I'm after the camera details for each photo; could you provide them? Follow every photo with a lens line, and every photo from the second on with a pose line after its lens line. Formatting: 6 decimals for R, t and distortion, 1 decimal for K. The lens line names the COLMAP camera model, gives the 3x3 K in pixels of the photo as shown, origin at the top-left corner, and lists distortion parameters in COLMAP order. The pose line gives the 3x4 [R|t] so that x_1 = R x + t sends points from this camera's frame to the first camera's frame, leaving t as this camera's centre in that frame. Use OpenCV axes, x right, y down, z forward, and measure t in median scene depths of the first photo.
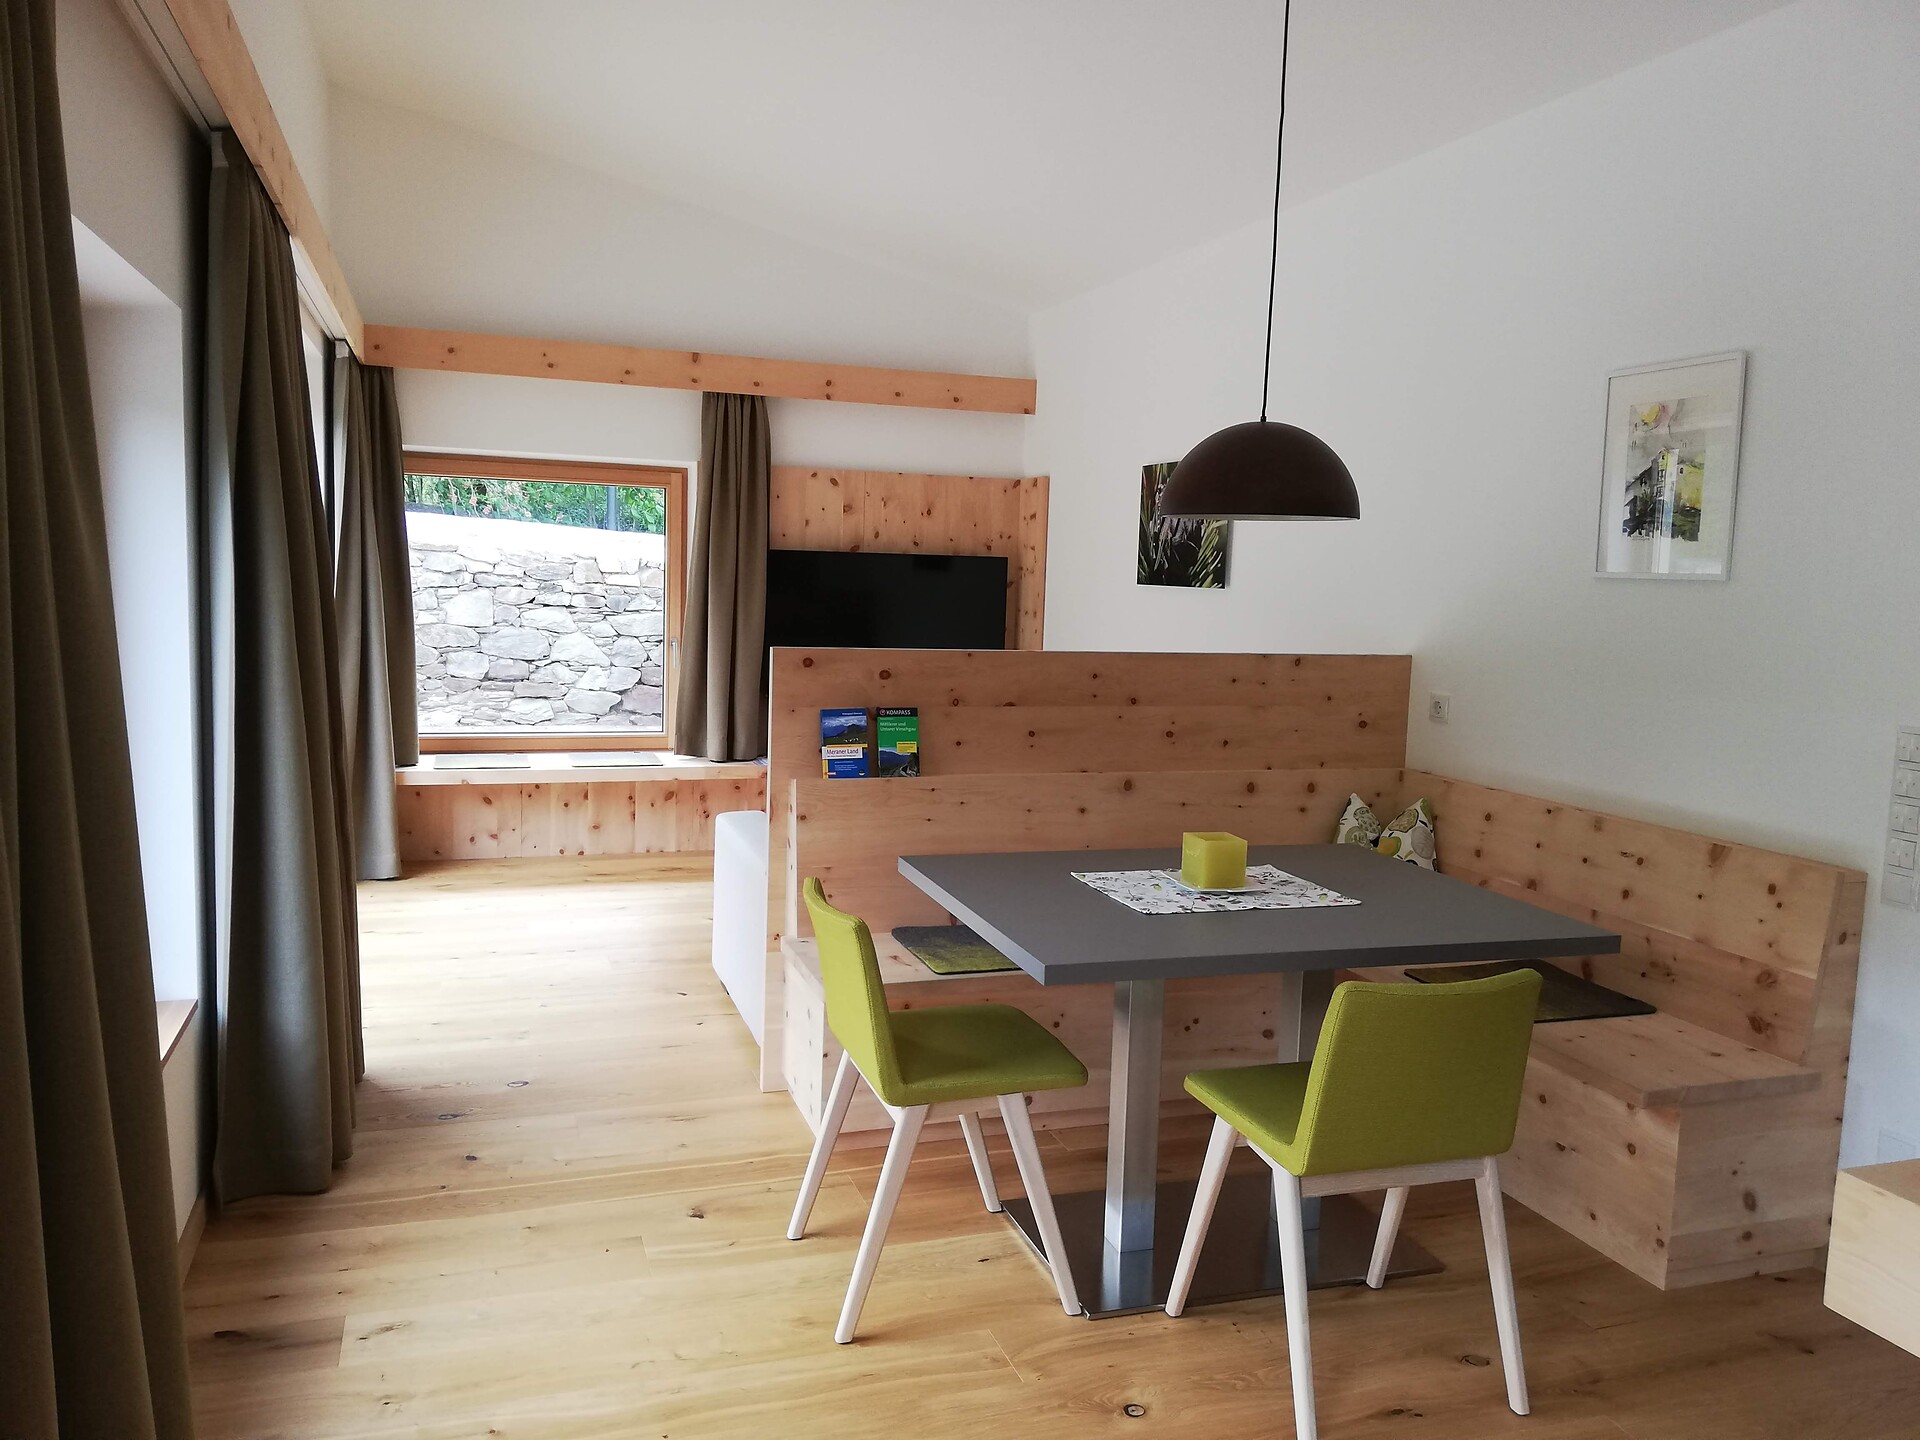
lens RADIAL K [[1448.1, 0, 958.7], [0, 1448.1, 725.2], [0, 0, 1]] dist [-0.000283, 0.000114]
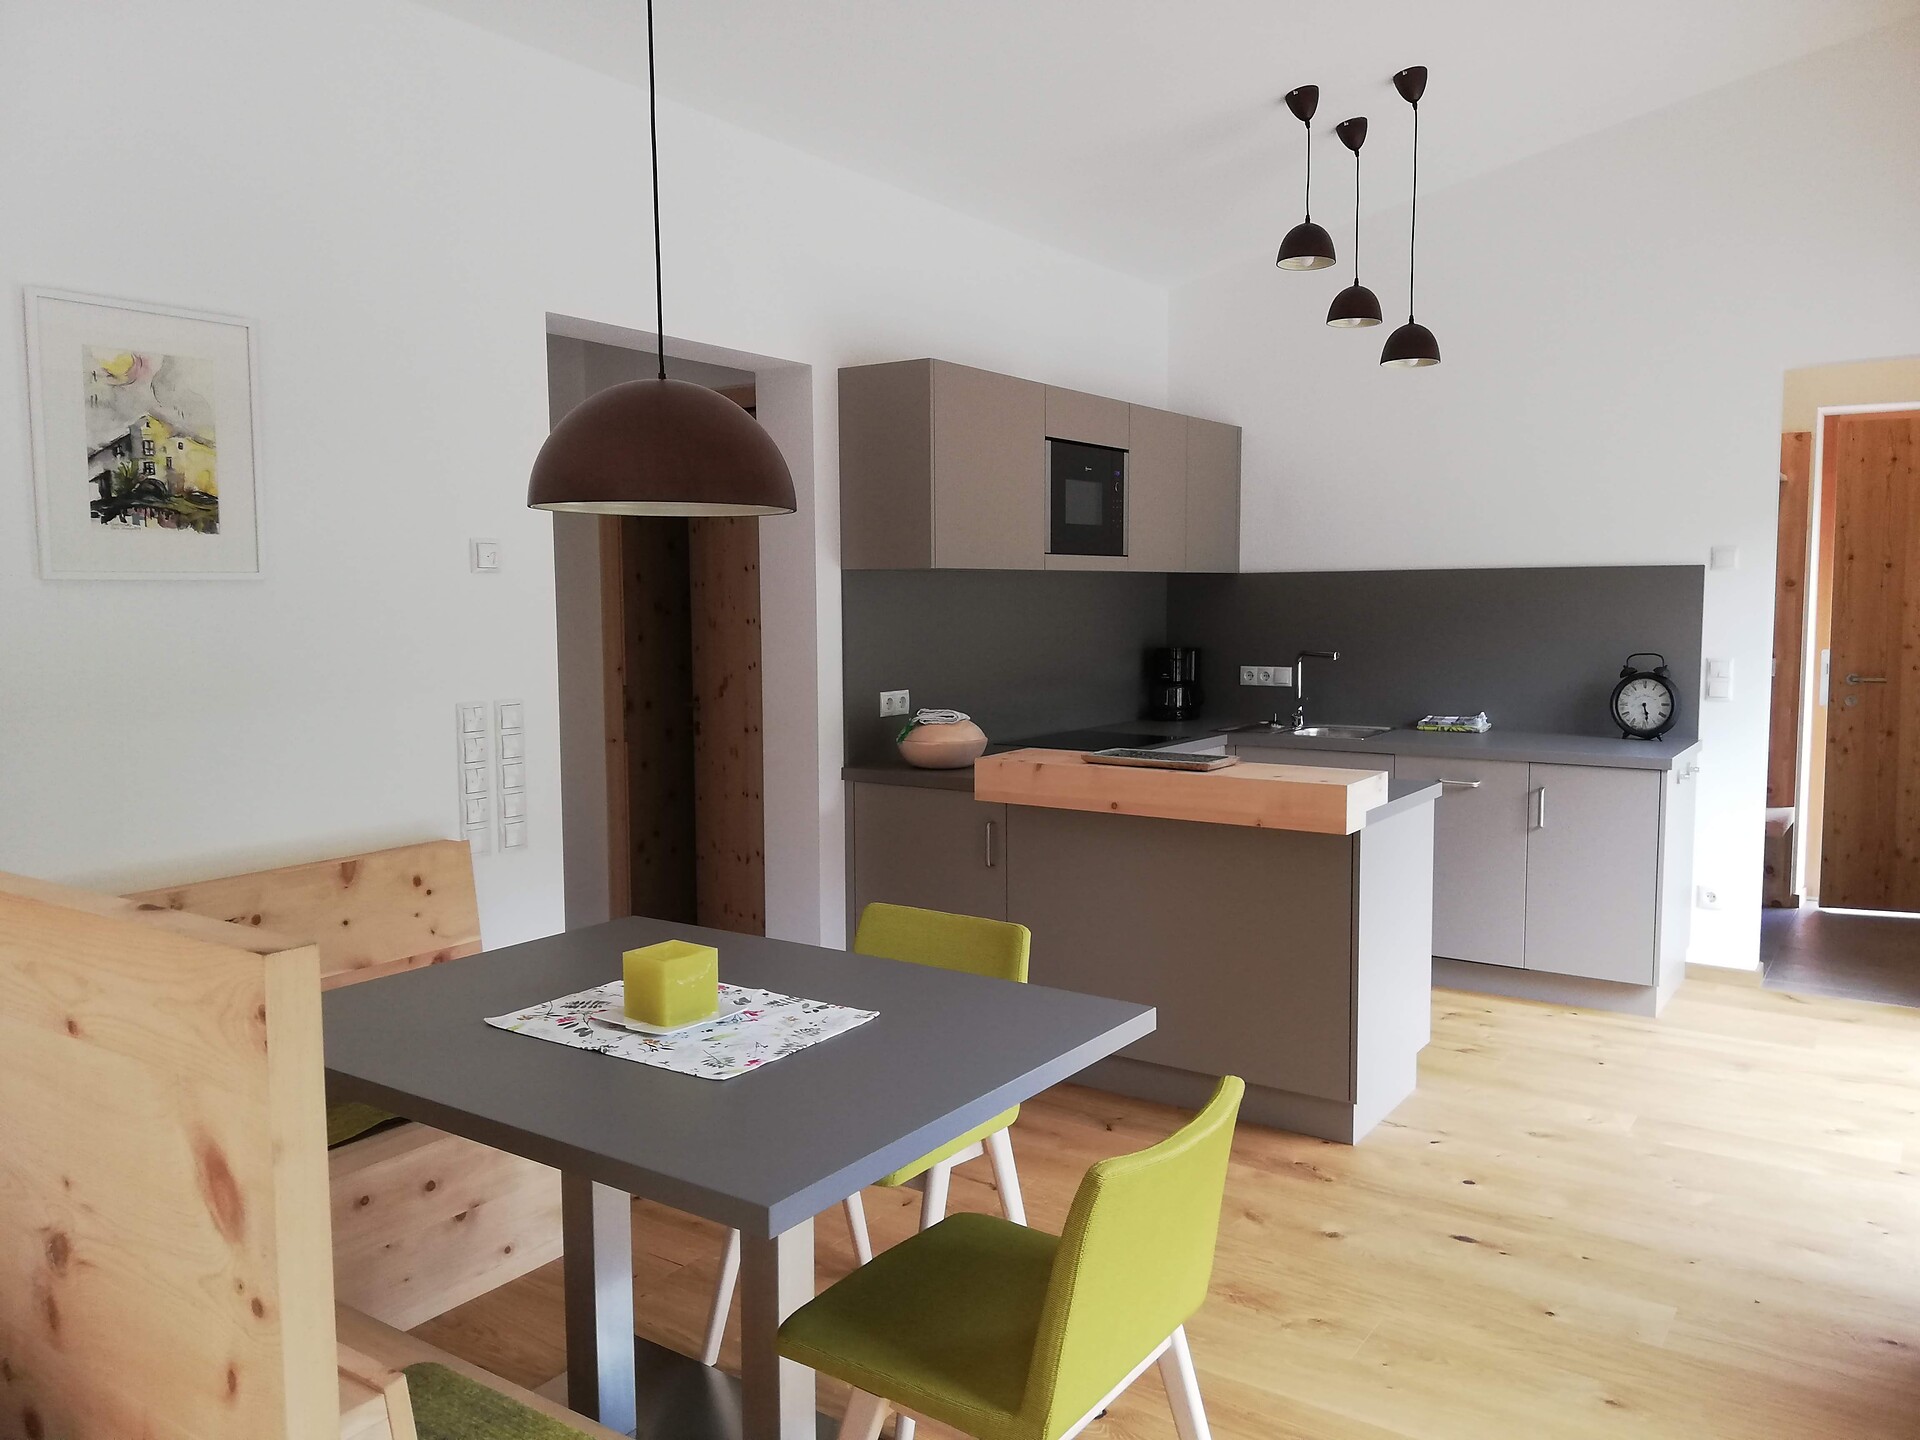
lens RADIAL K [[1448.1, 0, 959.4], [0, 1448.1, 718.3], [0, 0, 1]] dist [-0.000283, 0.000114]
pose [[-0.593932, -0.091802, 0.799260, -0.417387], [0.083797, 0.981005, 0.174947, -0.129536], [-0.800139, 0.170882, -0.574958, 1.128302]]
